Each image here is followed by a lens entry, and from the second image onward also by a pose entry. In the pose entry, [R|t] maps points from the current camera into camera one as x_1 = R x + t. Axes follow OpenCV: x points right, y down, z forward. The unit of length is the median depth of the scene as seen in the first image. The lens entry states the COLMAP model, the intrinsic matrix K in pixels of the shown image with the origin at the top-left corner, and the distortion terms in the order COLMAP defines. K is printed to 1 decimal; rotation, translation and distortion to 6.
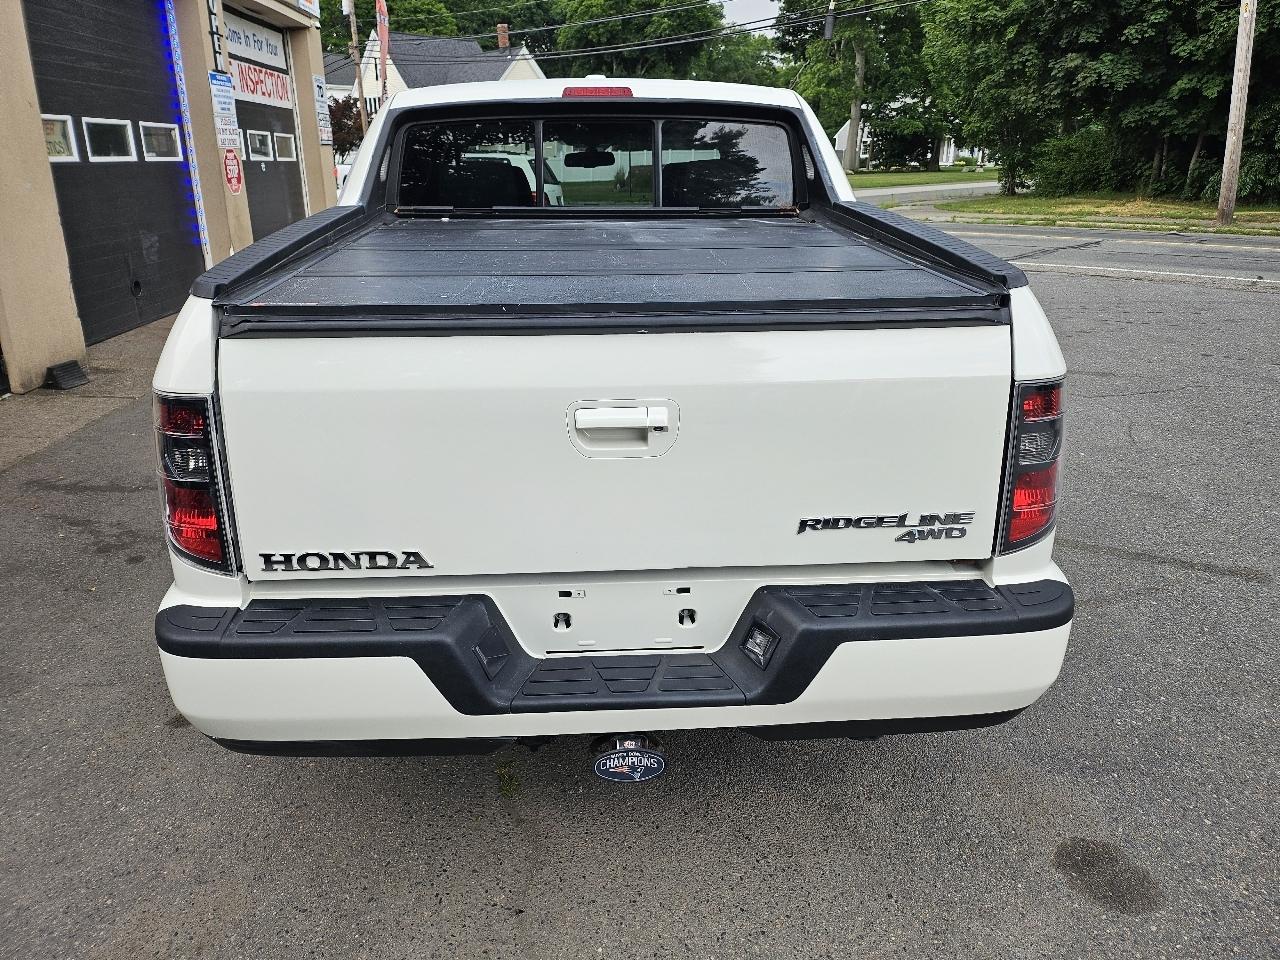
lens RADIAL K [[896.3, 0, 619.3], [0, 896.3, 476.3], [0, 0, 1]] dist [0.068542, -0.076126]
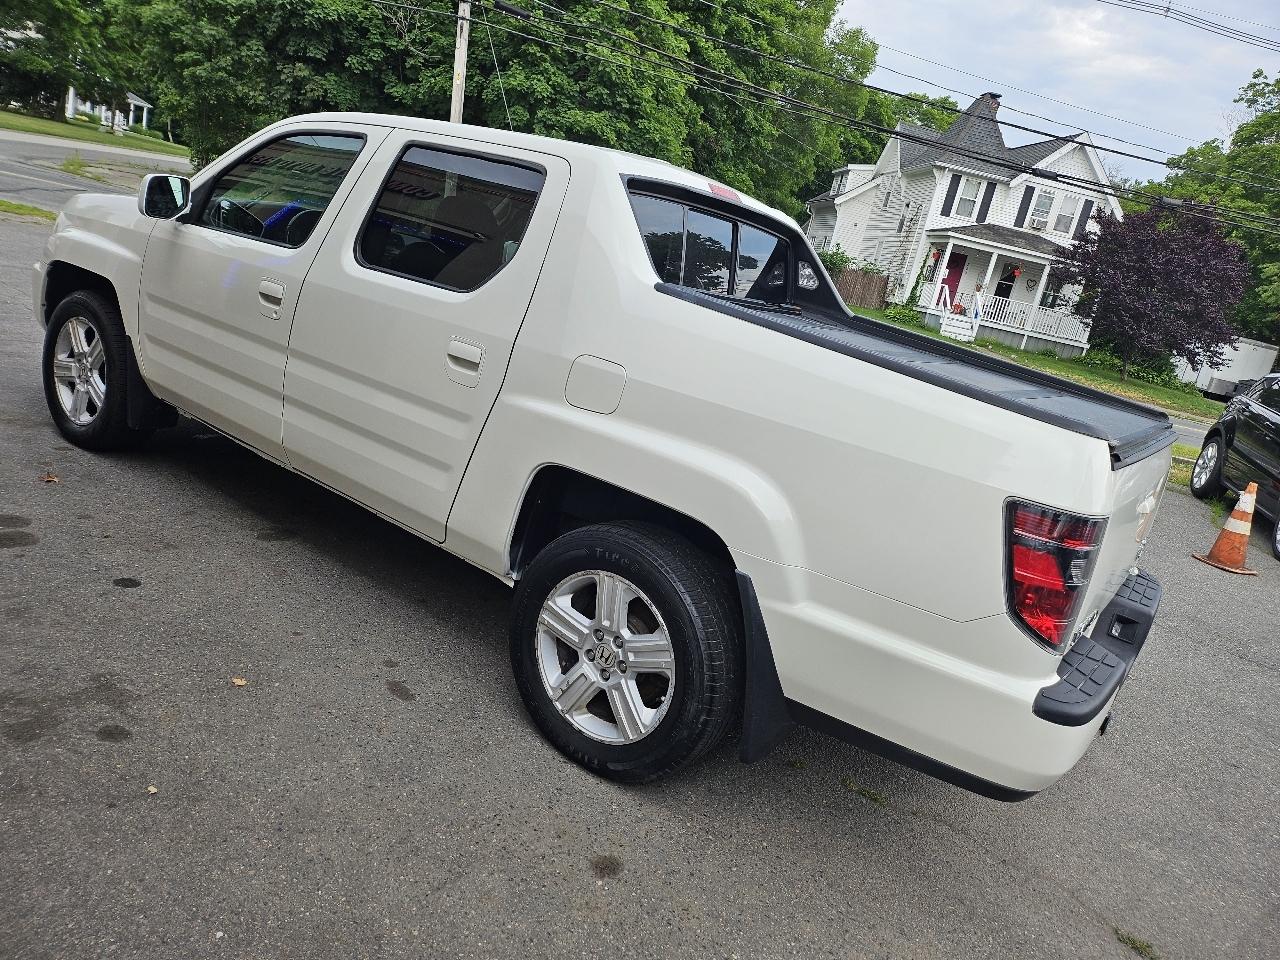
lens RADIAL K [[896.3, 0, 641.2], [0, 896.3, 470.6], [0, 0, 1]] dist [0.068542, -0.076126]
pose [[0.600510, -0.061724, 0.797231, -0.134036], [0.047799, 0.998004, 0.041264, -0.016629], [-0.798187, 0.013327, 0.602262, 0.053009]]
